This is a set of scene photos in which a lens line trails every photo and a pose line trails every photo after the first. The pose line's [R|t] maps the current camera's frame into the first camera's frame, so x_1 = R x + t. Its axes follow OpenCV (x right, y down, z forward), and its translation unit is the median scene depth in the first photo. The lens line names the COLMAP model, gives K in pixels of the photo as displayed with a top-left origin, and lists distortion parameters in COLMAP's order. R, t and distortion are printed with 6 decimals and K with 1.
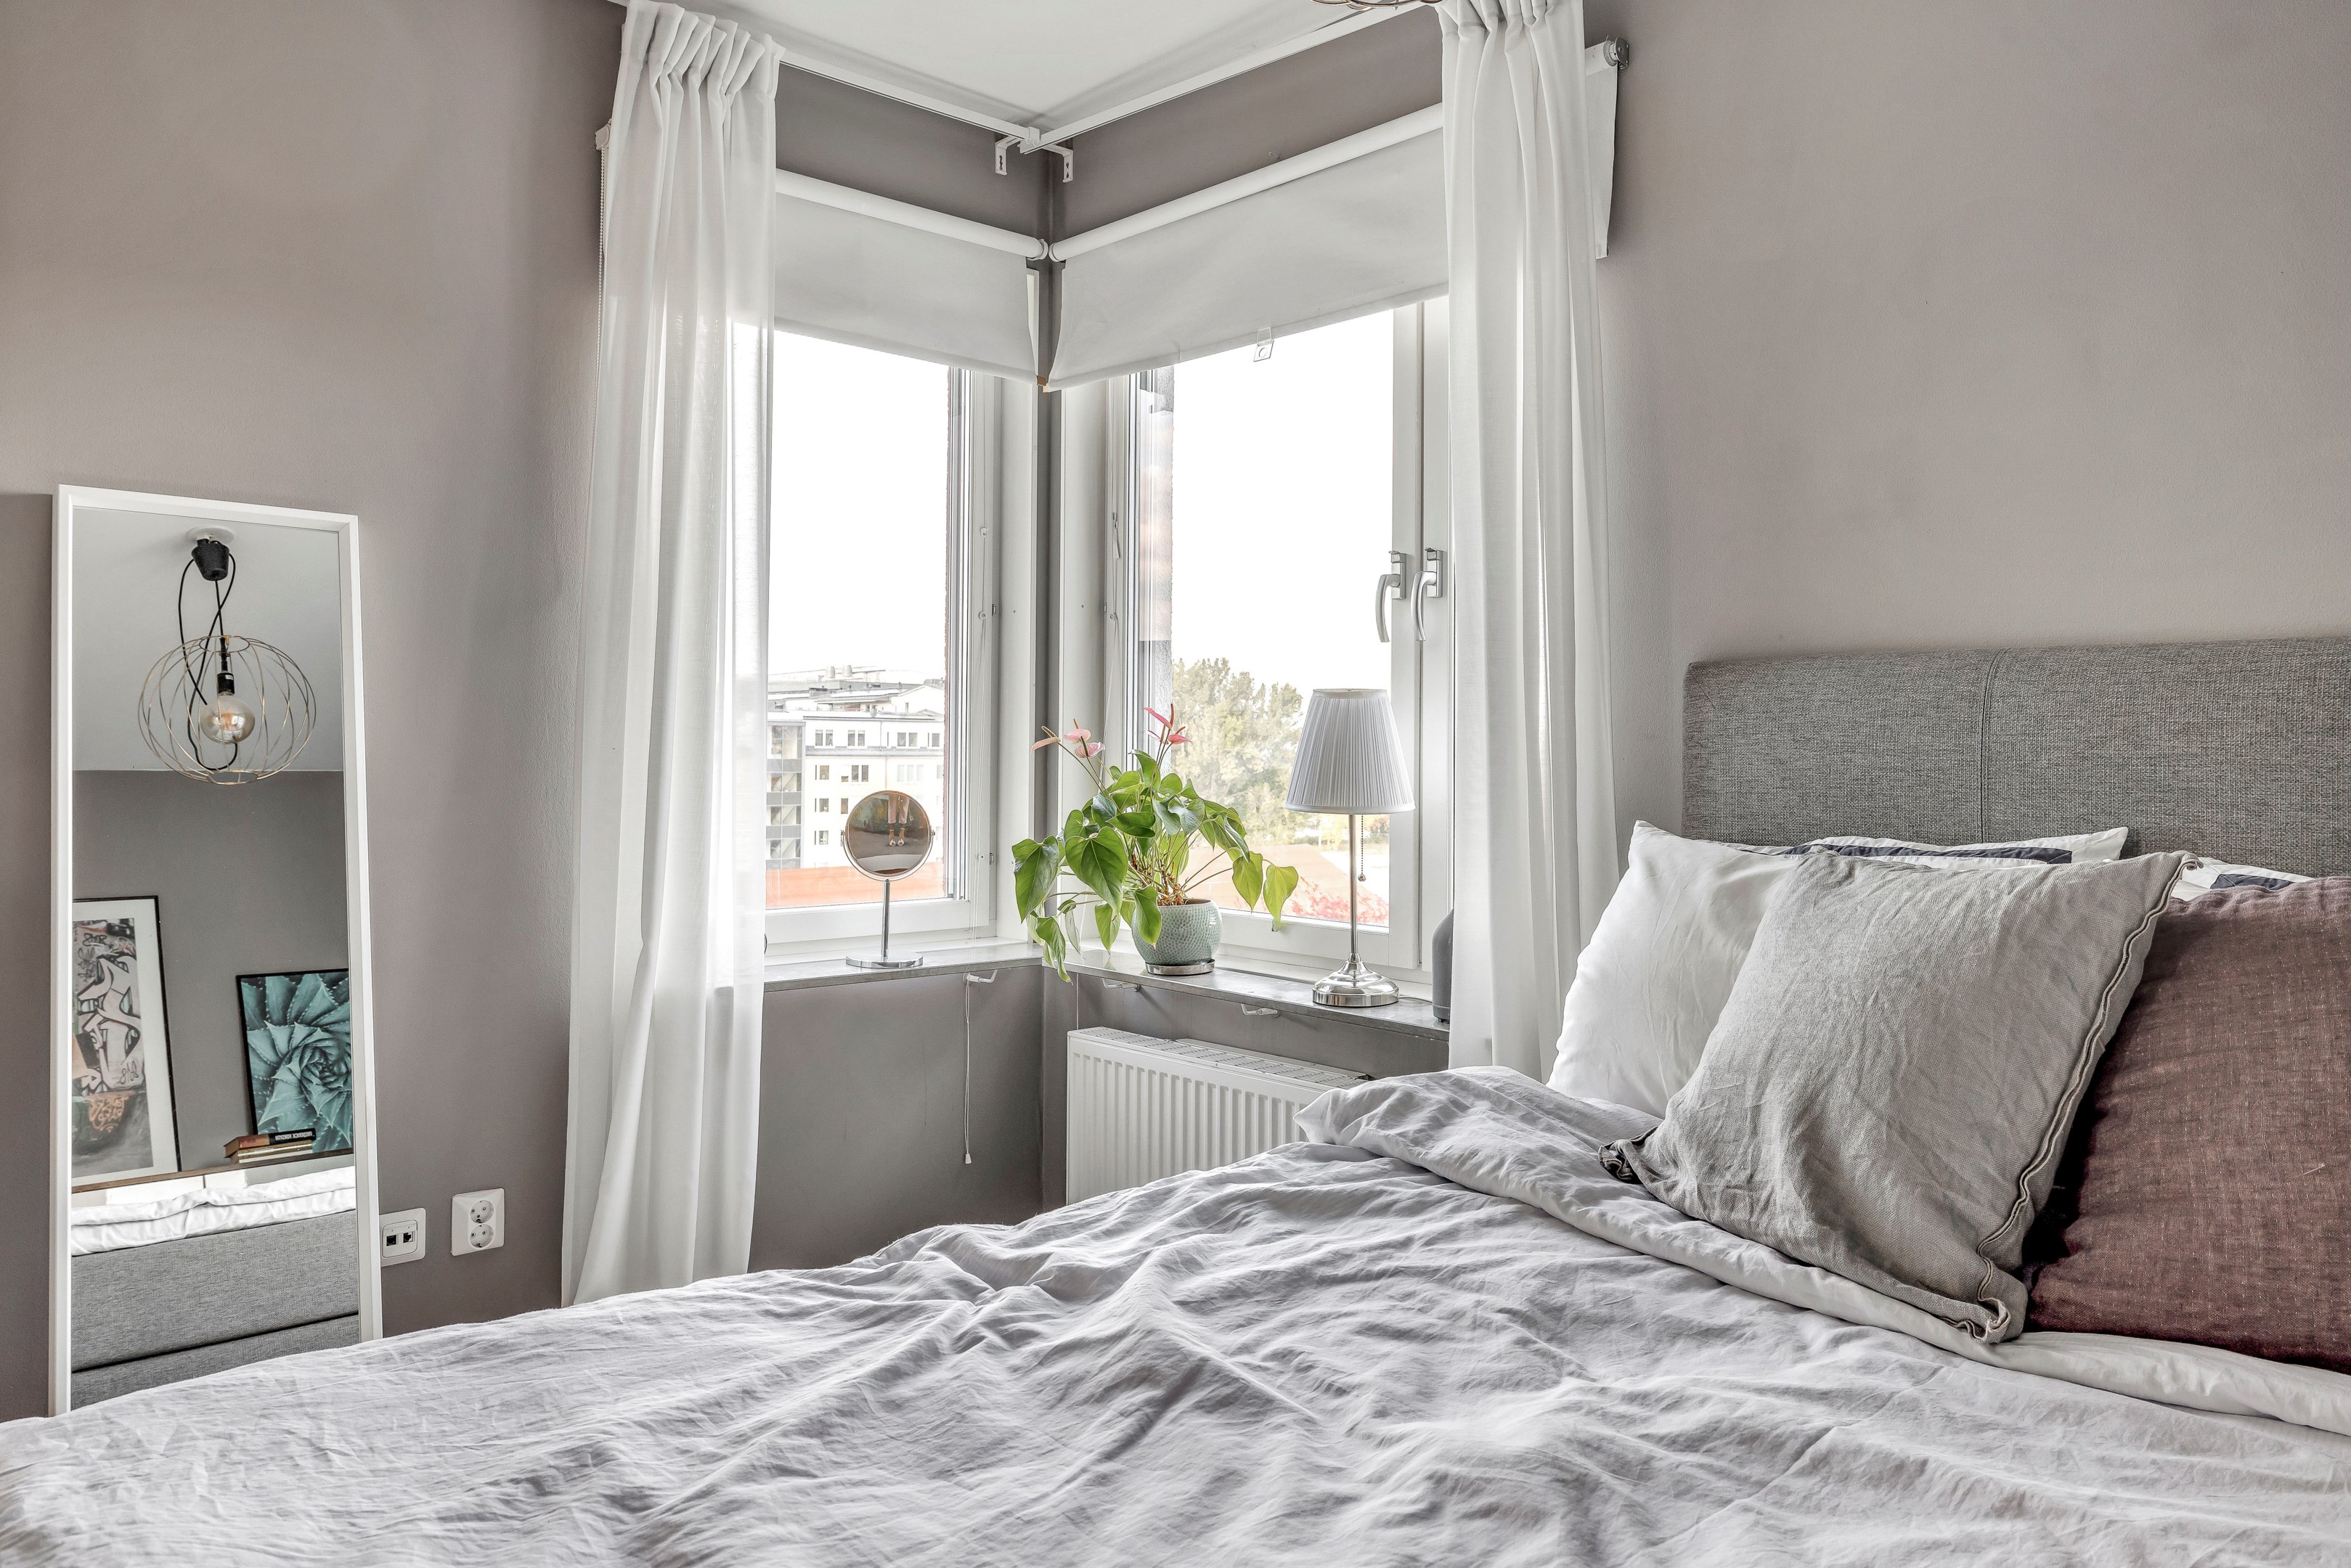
lens RADIAL K [[1604.1, 0, 1170.0], [0, 1604.1, 708.6], [0, 0, 1]] dist [-0.002679, -0.000111]
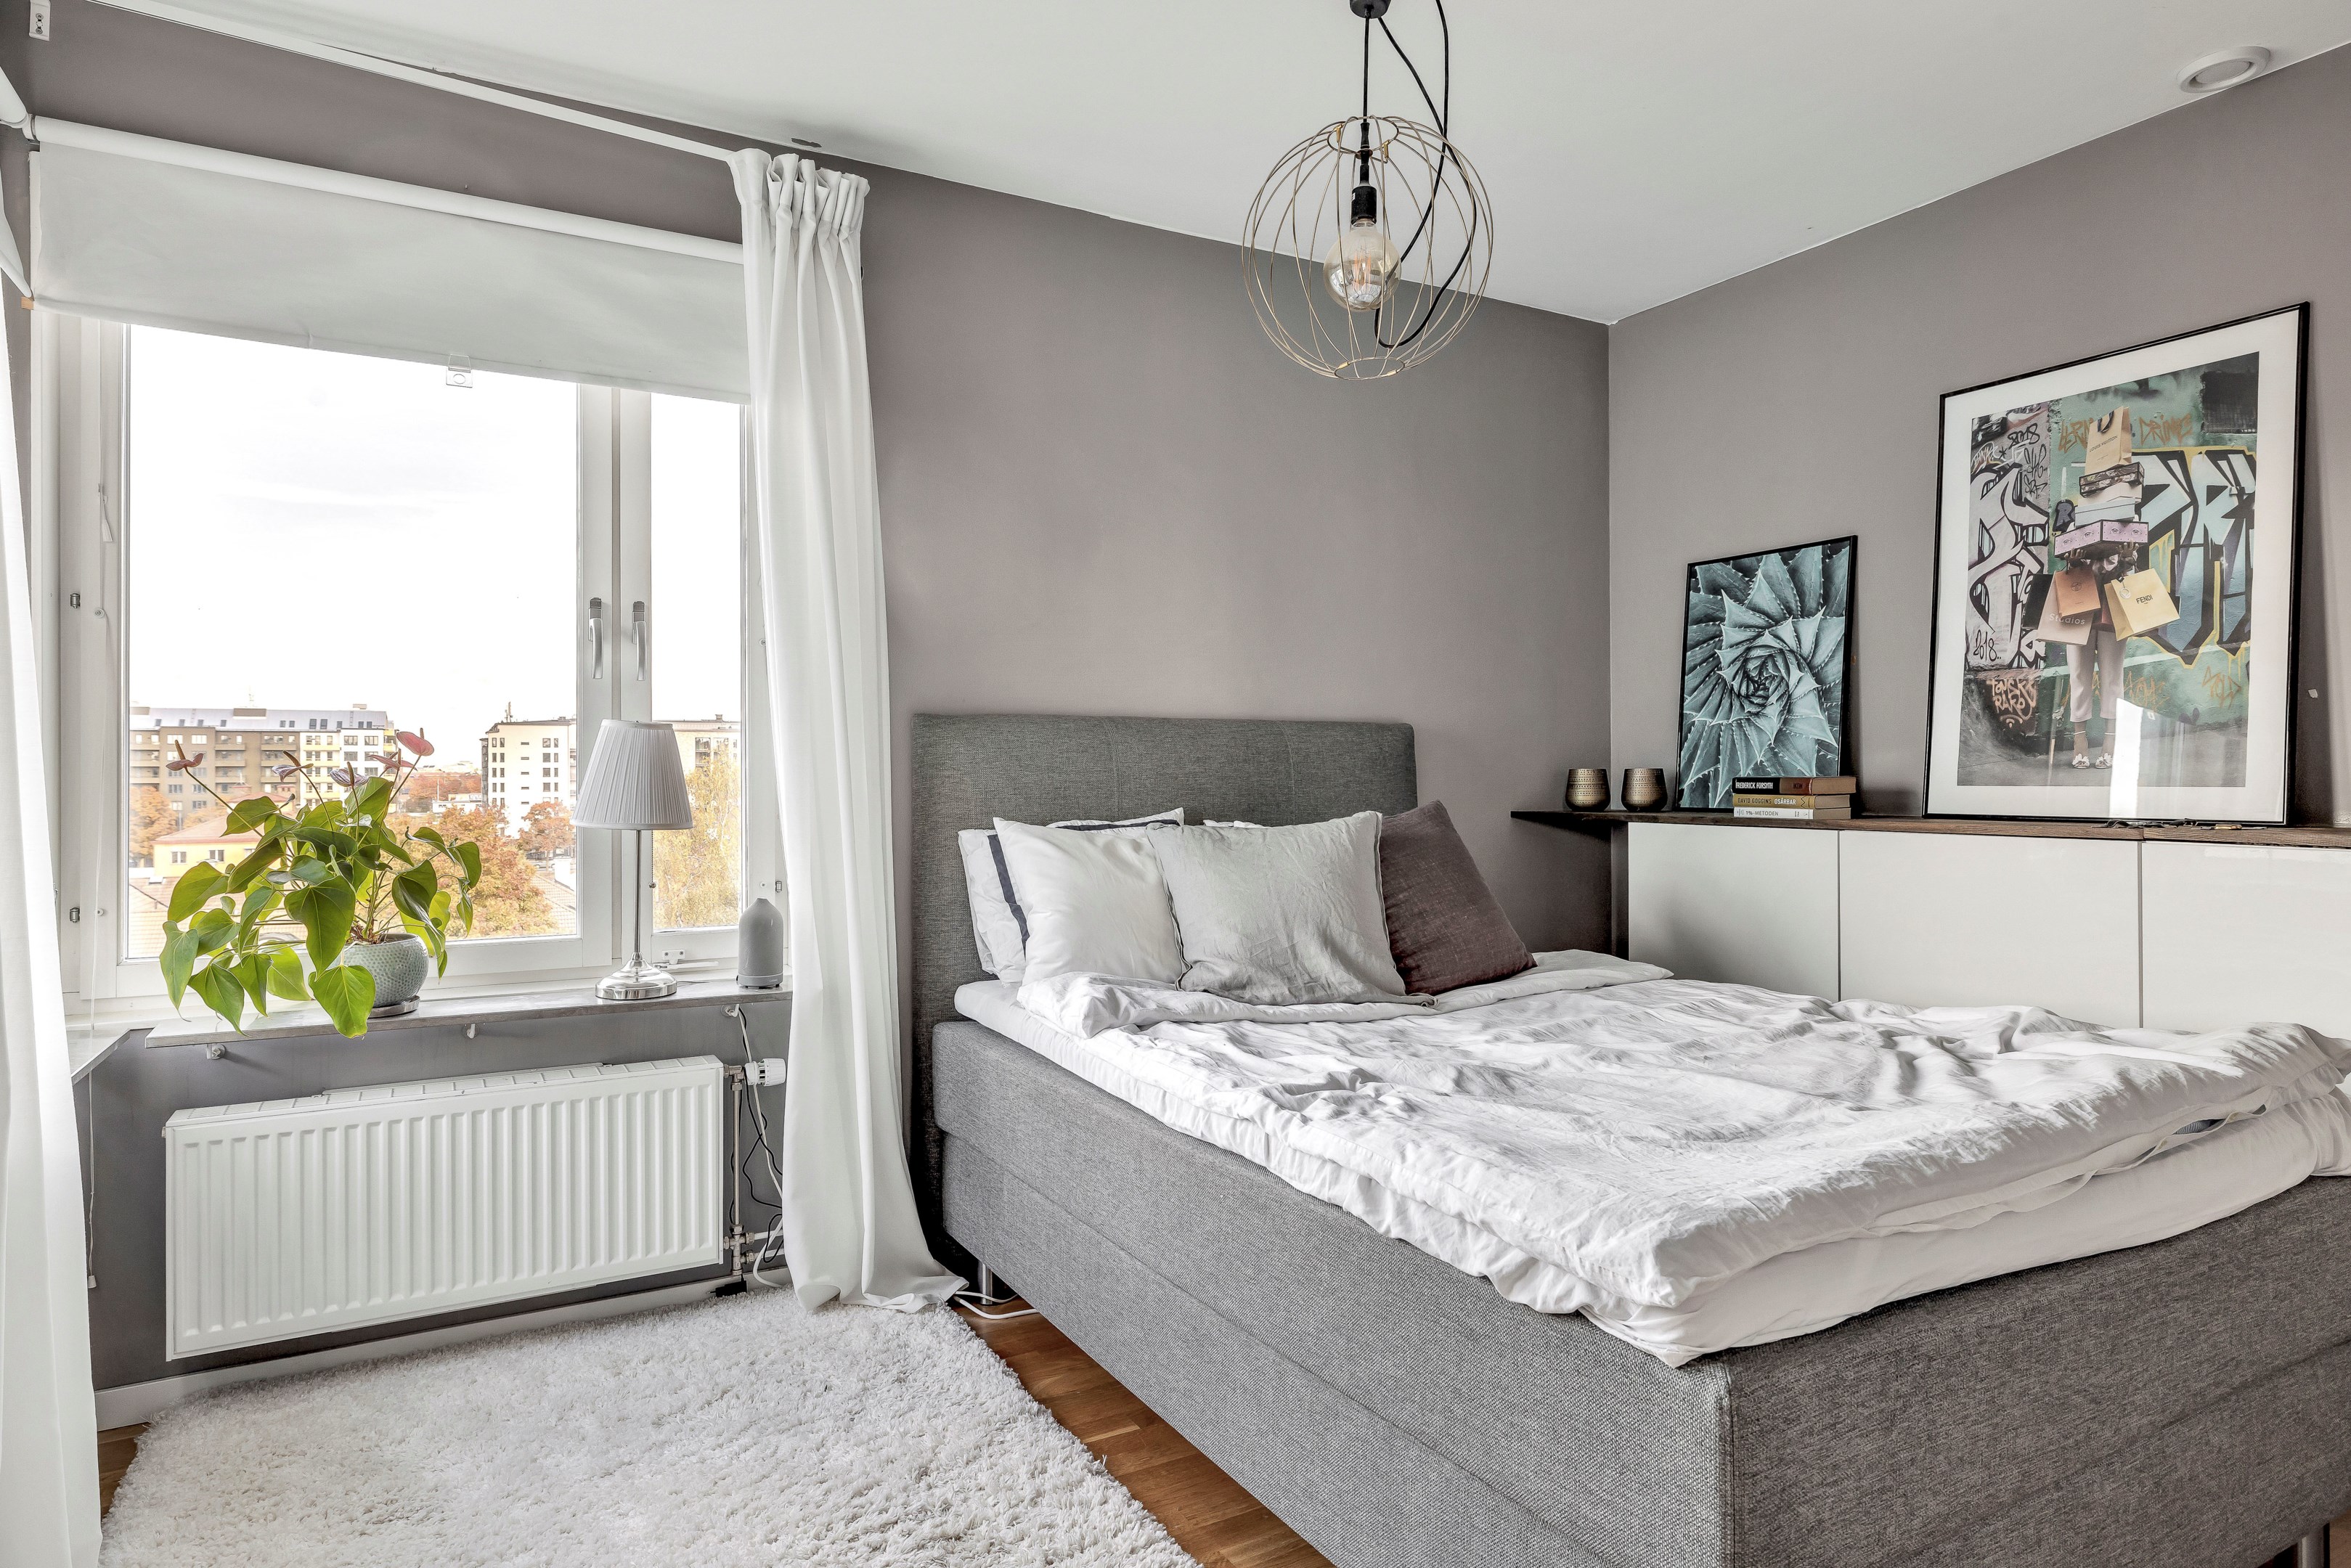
lens RADIAL K [[1336.0, 0, 1163.9], [0, 1336.0, 762.8], [0, 0, 1]] dist [0.000091, 0.000361]
pose [[0.237863, -0.000357, 0.971299, -0.647045], [-0.019048, 0.999806, 0.005032, 0.004851], [-0.971112, -0.019698, 0.237810, 0.369482]]
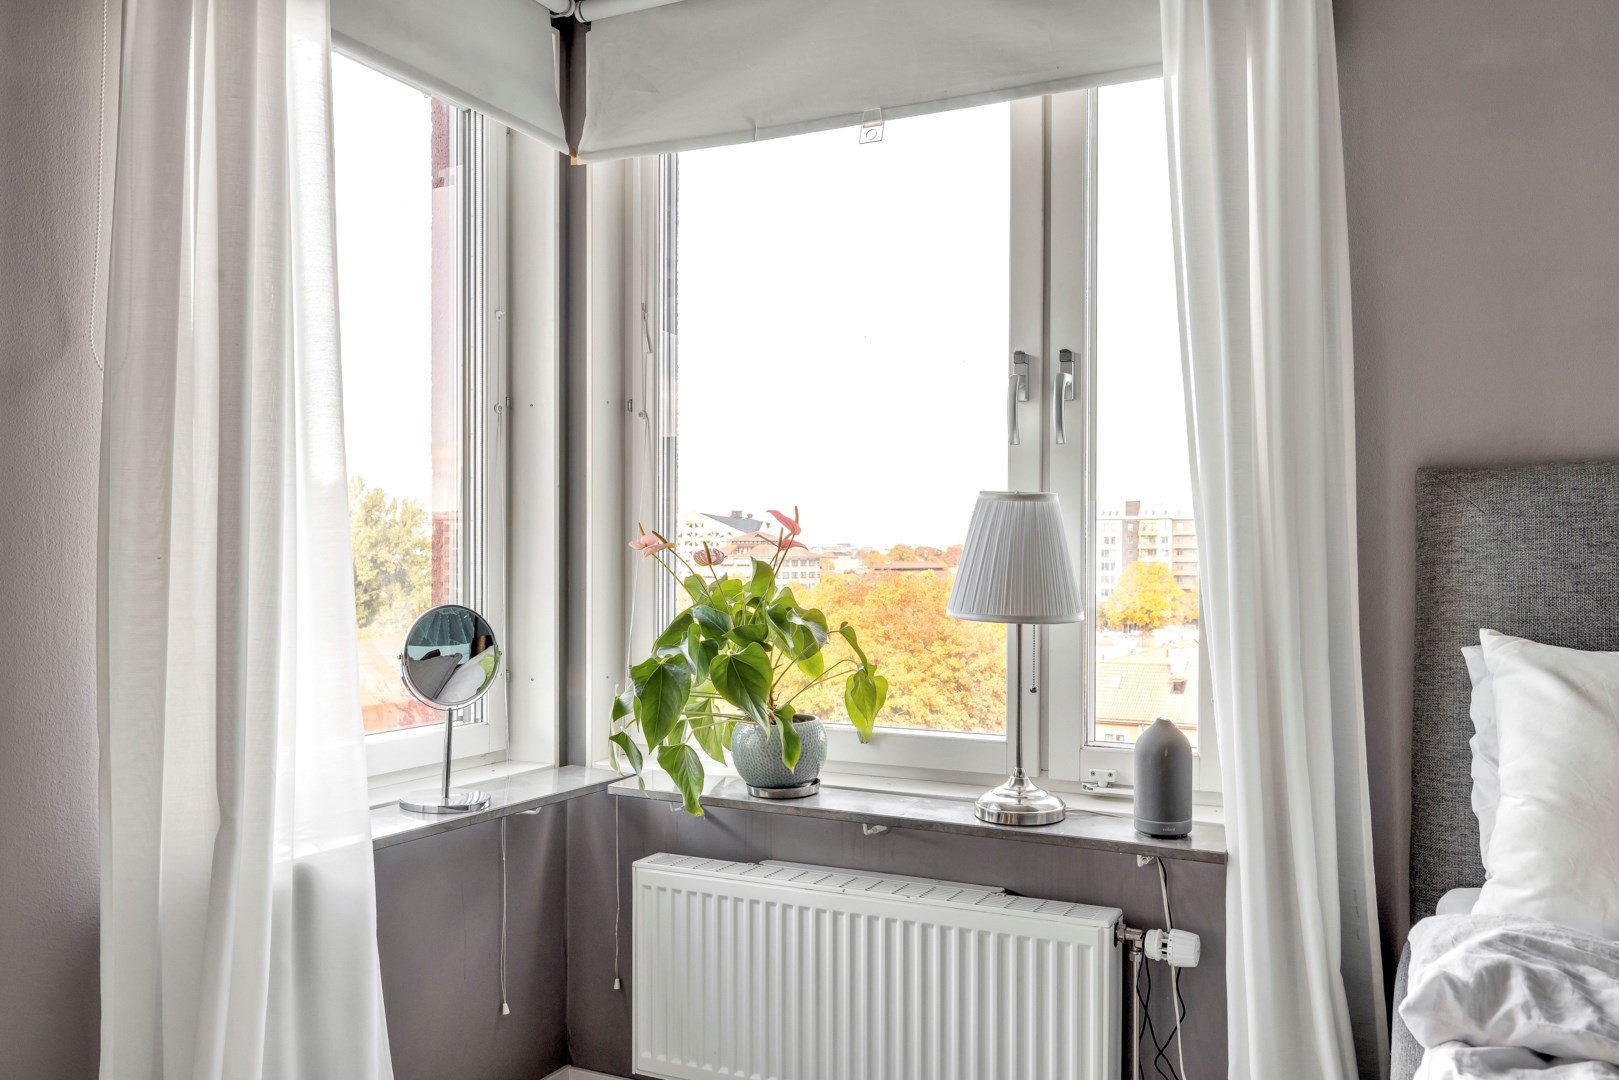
lens RADIAL K [[1296.1, 0, 804.6], [0, 1296.1, 570.1], [0, 0, 1]] dist [0.005231, -0.003267]
pose [[0.933095, -0.008344, 0.359533, -0.254126], [-0.005375, 0.999296, 0.037141, 0.005563], [-0.359590, -0.036589, 0.932393, 0.294023]]
